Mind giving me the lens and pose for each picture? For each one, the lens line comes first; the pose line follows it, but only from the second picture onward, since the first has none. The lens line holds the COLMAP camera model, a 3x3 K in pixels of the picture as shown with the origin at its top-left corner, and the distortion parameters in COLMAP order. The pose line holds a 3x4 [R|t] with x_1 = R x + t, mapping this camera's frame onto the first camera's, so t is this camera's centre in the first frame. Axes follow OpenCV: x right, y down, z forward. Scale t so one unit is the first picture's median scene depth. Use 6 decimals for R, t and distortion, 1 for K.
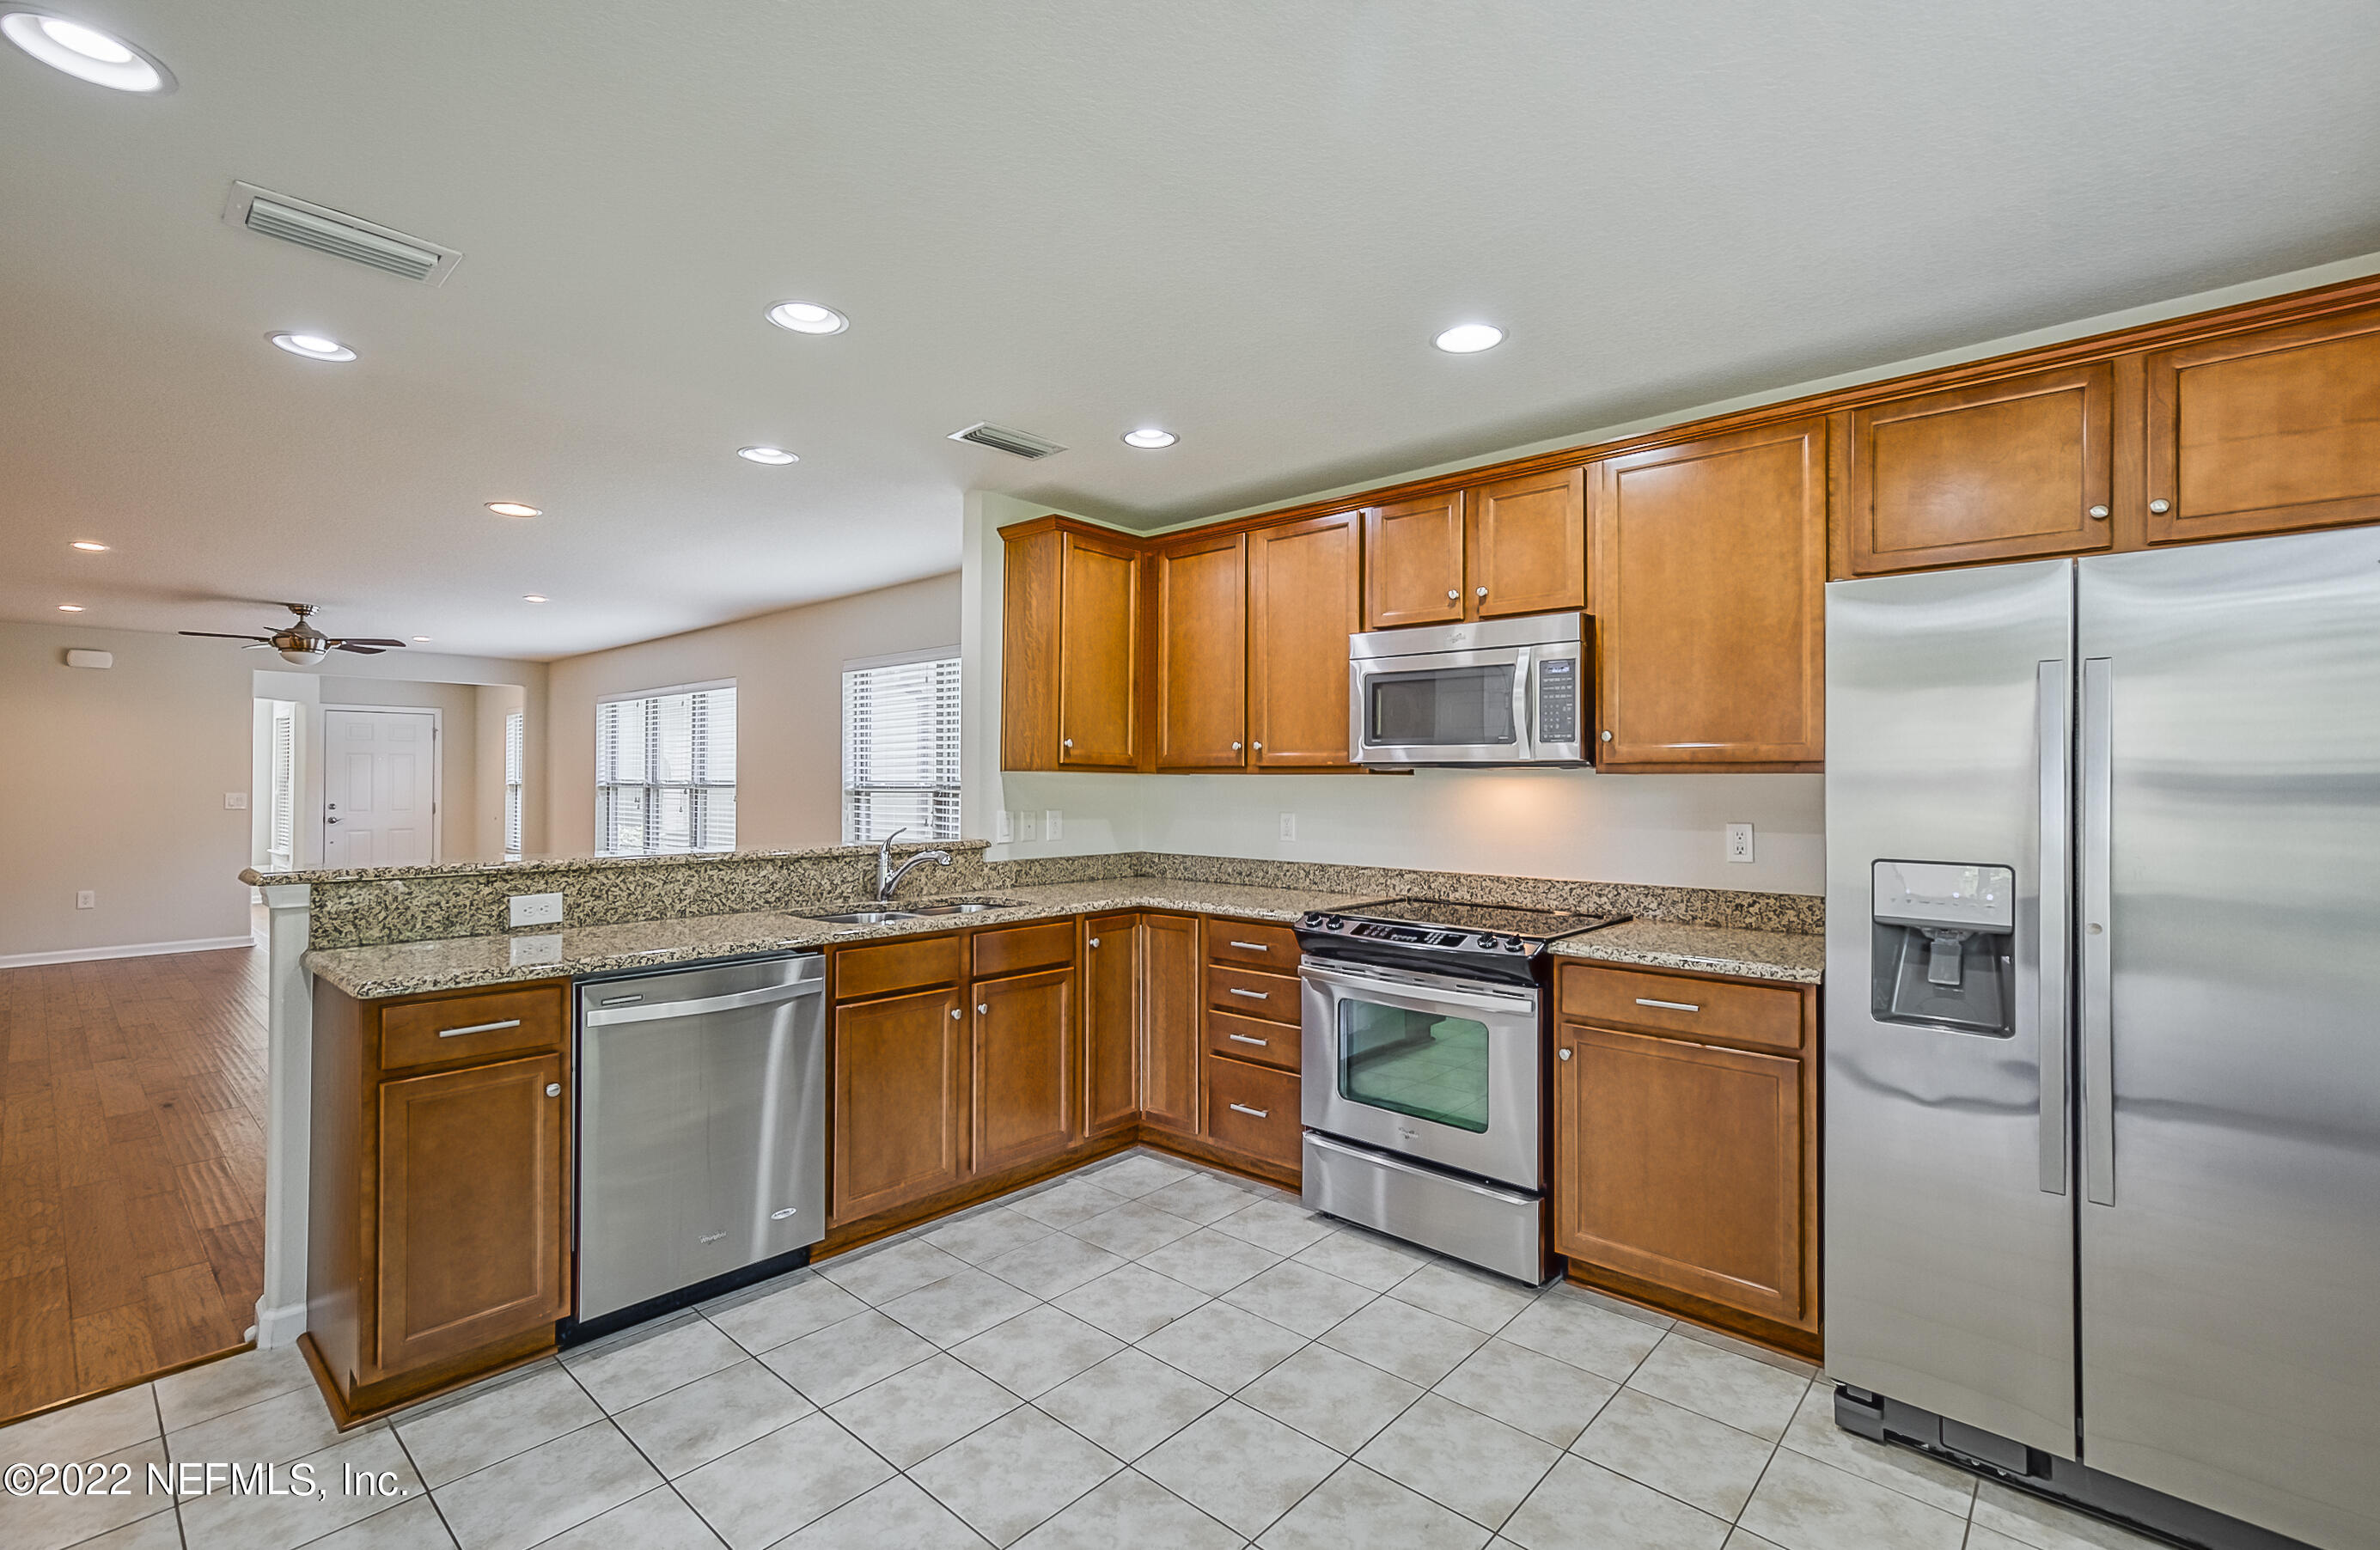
lens RADIAL K [[1043.2, 0, 1200.2], [0, 1043.2, 773.6], [0, 0, 1]] dist [-0.003954, 0.002265]
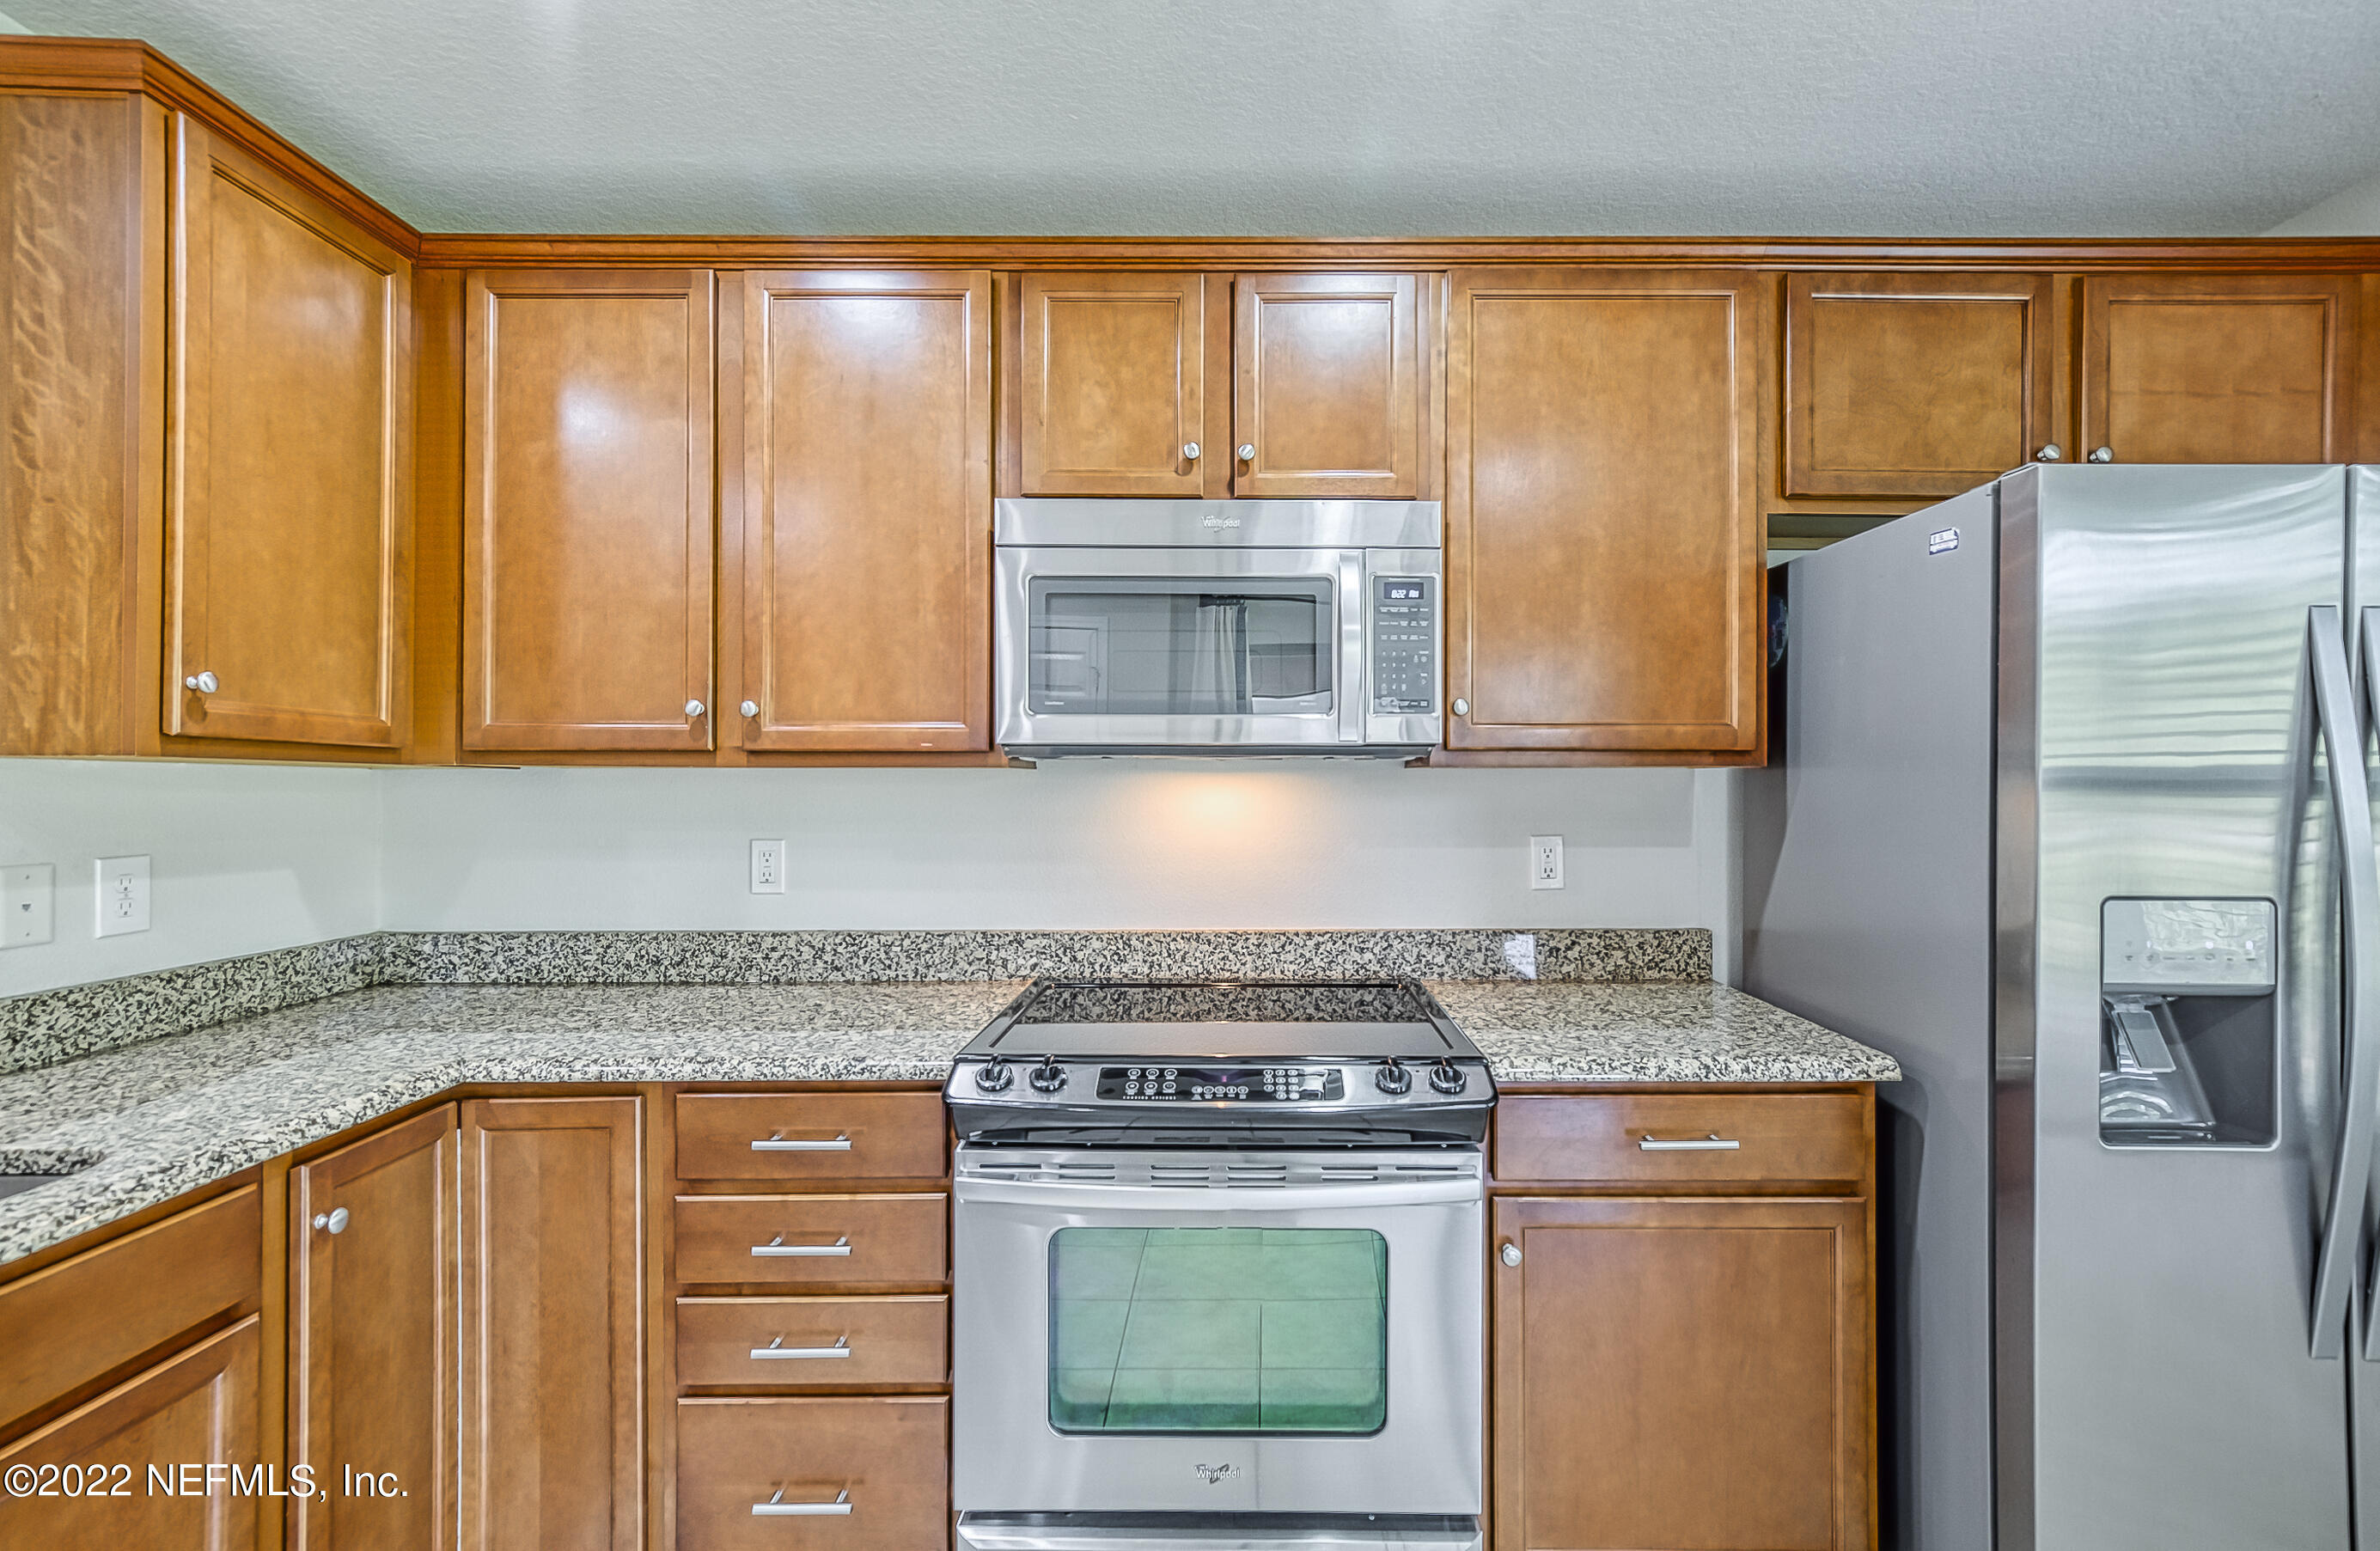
lens RADIAL K [[1043.2, 0, 1242.4], [0, 1043.2, 777.4], [0, 0, 1]] dist [-0.003954, 0.002265]
pose [[0.741095, -0.001884, 0.671398, -0.115466], [-0.001044, 0.999992, 0.003959, 0.003839], [-0.671400, -0.003635, 0.741086, 0.542937]]
